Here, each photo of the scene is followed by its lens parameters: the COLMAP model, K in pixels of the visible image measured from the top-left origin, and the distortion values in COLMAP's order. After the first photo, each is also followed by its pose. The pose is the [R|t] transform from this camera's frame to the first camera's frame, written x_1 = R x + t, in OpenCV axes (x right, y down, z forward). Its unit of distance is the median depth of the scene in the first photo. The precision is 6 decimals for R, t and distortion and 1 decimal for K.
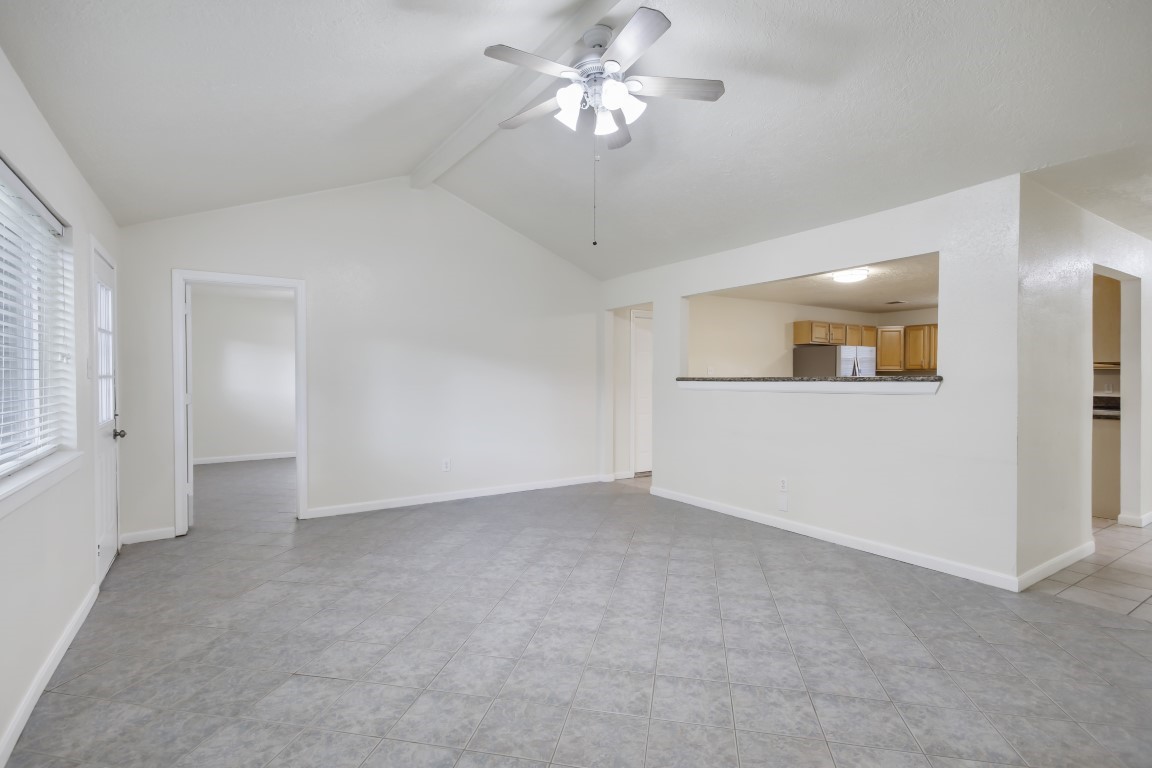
lens RADIAL K [[544.4, 0, 554.9], [0, 544.4, 391.5], [0, 0, 1]] dist [0.013145, -0.002546]
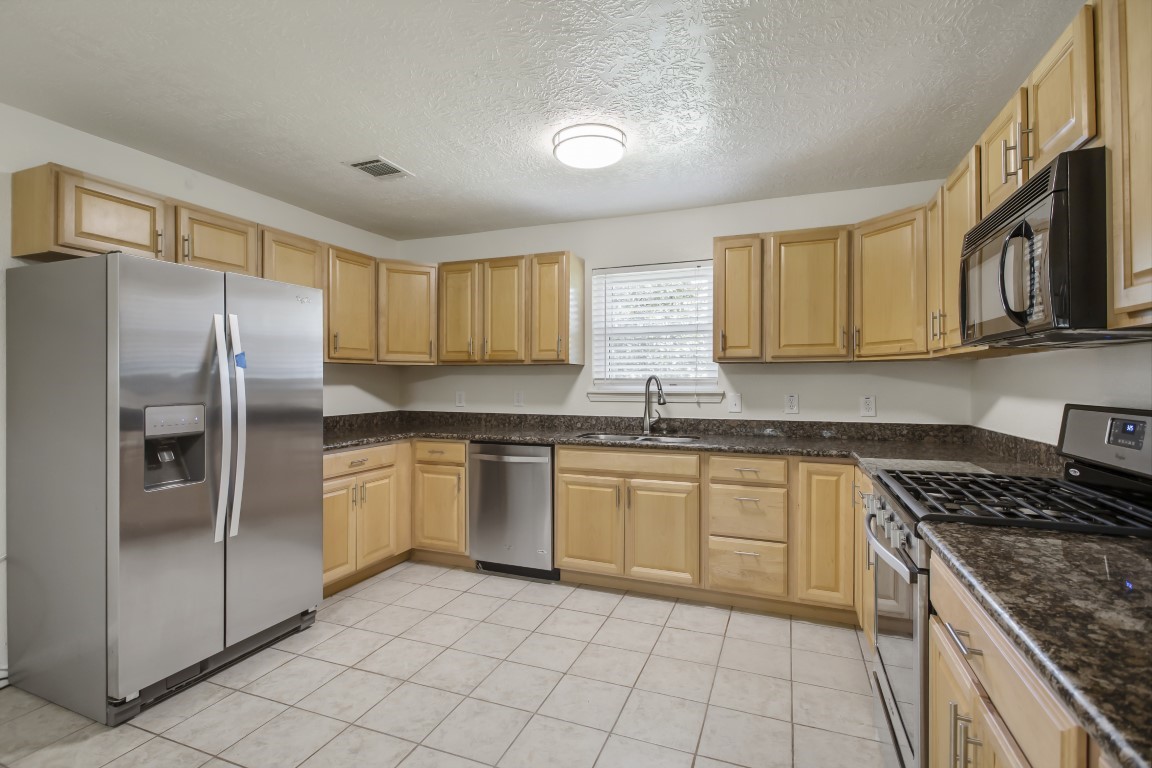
lens RADIAL K [[544.4, 0, 568.8], [0, 544.4, 383.0], [0, 0, 1]] dist [0.013145, -0.002546]
pose [[0.799170, -0.007633, 0.601056, 1.364716], [0.017537, 0.999790, -0.010620, -0.052367], [-0.600849, 0.019028, 0.799136, 1.754803]]
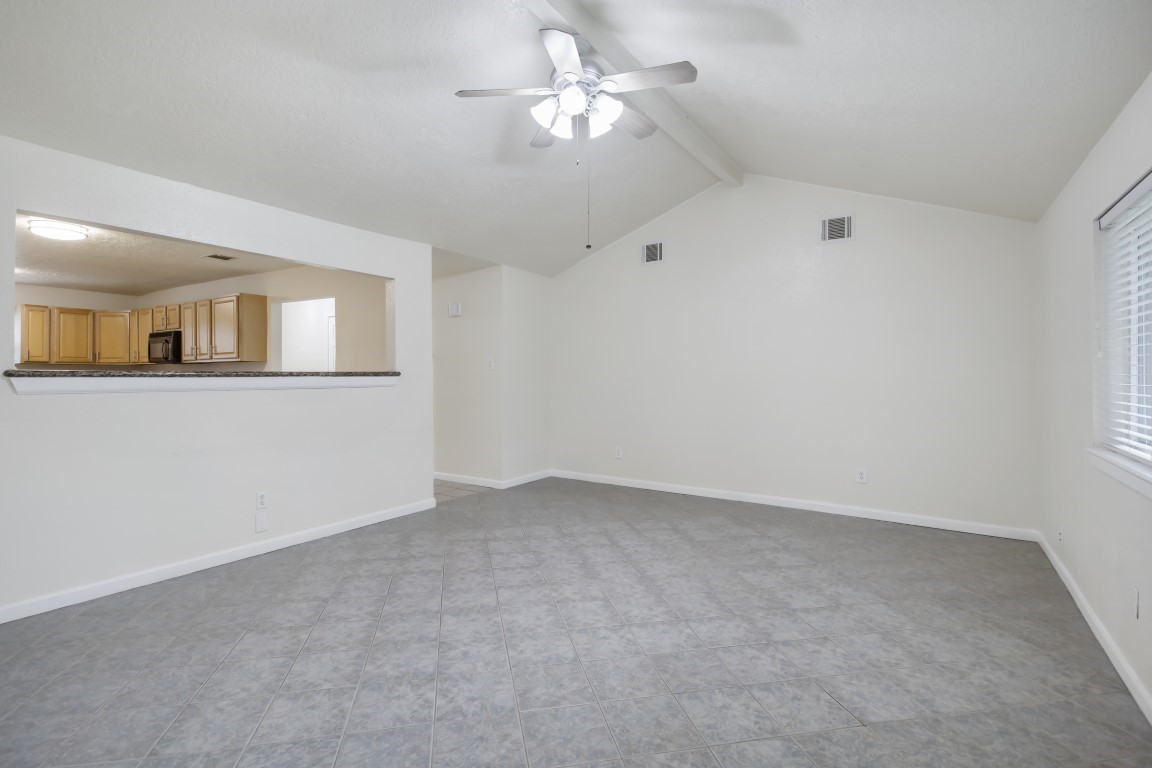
lens RADIAL K [[544.4, 0, 588.0], [0, 544.4, 376.6], [0, 0, 1]] dist [0.013145, -0.002546]
pose [[-0.444807, -0.003931, 0.895618, -0.807758], [0.020598, 0.999681, 0.014617, -0.028893], [-0.895390, 0.024950, -0.444584, 1.353724]]
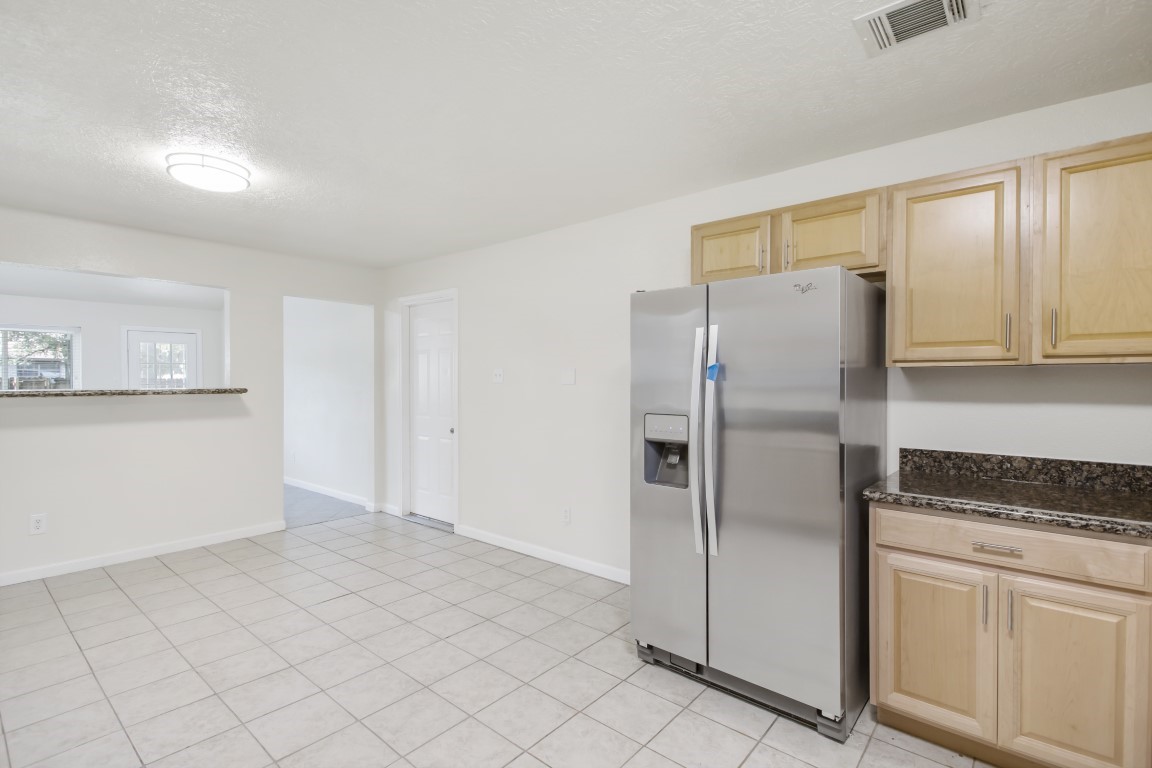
lens RADIAL K [[544.4, 0, 573.7], [0, 544.4, 378.4], [0, 0, 1]] dist [0.013145, -0.002546]
pose [[0.313843, -0.001921, -0.949473, 2.063893], [-0.018813, 0.999789, -0.008241, -0.082131], [0.949289, 0.020449, 0.313740, 2.223959]]
